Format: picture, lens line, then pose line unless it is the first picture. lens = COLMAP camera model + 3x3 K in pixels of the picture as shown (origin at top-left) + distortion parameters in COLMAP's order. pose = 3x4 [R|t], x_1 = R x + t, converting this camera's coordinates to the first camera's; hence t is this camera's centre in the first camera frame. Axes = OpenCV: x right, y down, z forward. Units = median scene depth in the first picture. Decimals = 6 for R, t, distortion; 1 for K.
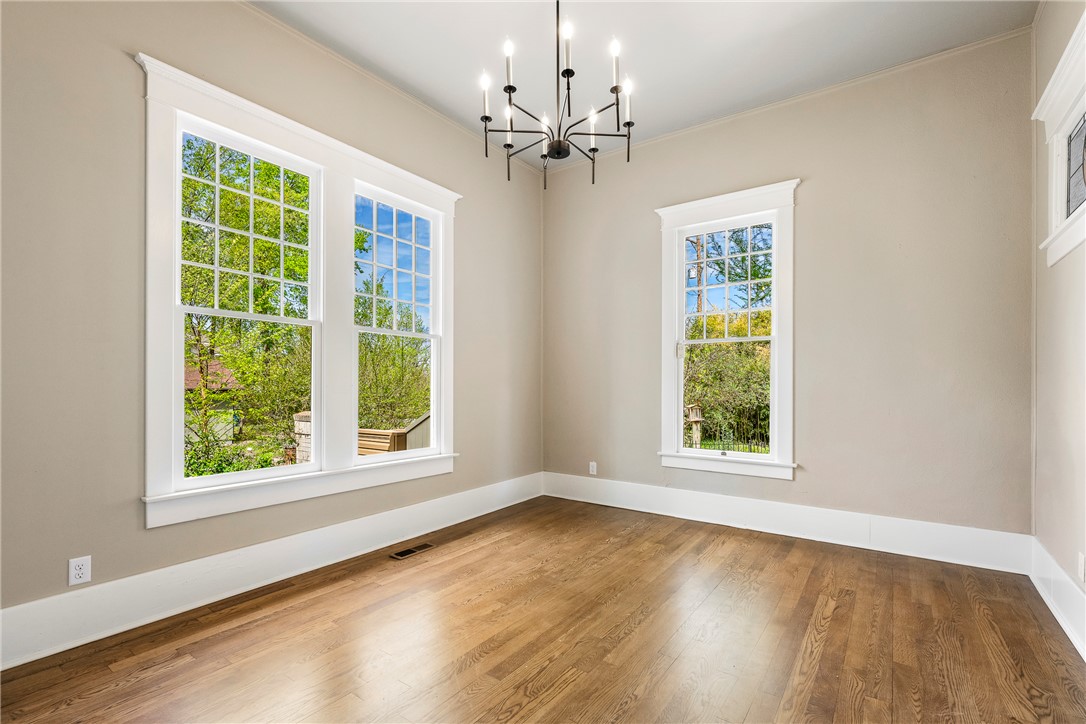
lens RADIAL K [[497.6, 0, 569.5], [0, 497.6, 395.9], [0, 0, 1]] dist [-0.004072, 0.000582]
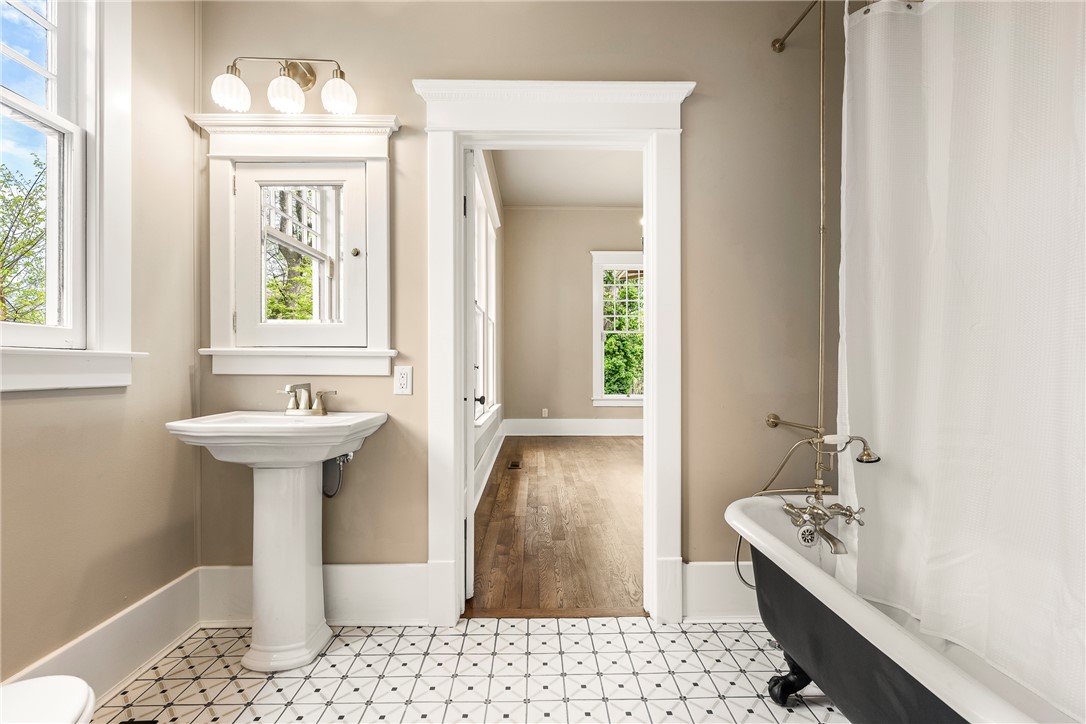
lens RADIAL K [[472.4, 0, 546.2], [0, 472.4, 364.4], [0, 0, 1]] dist [-0.002551, -0.000847]
pose [[0.817387, -0.004832, 0.576069, -1.043031], [0.017194, 0.999724, -0.016011, 0.029862], [-0.575832, 0.022992, 0.817244, -0.237470]]
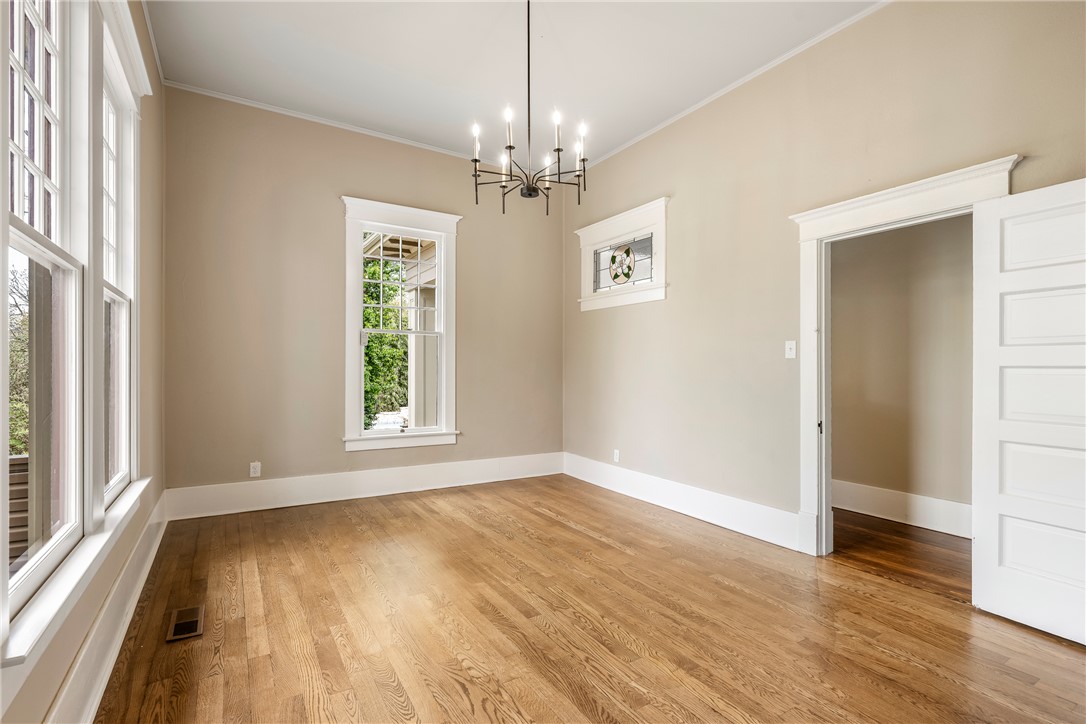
lens RADIAL K [[497.6, 0, 546.4], [0, 497.6, 369.8], [0, 0, 1]] dist [-0.004072, 0.000582]
pose [[0.398928, -0.006675, 0.916958, -0.721185], [0.013234, 0.999911, 0.001522, -0.027816], [-0.916887, 0.011528, 0.398981, 0.267225]]
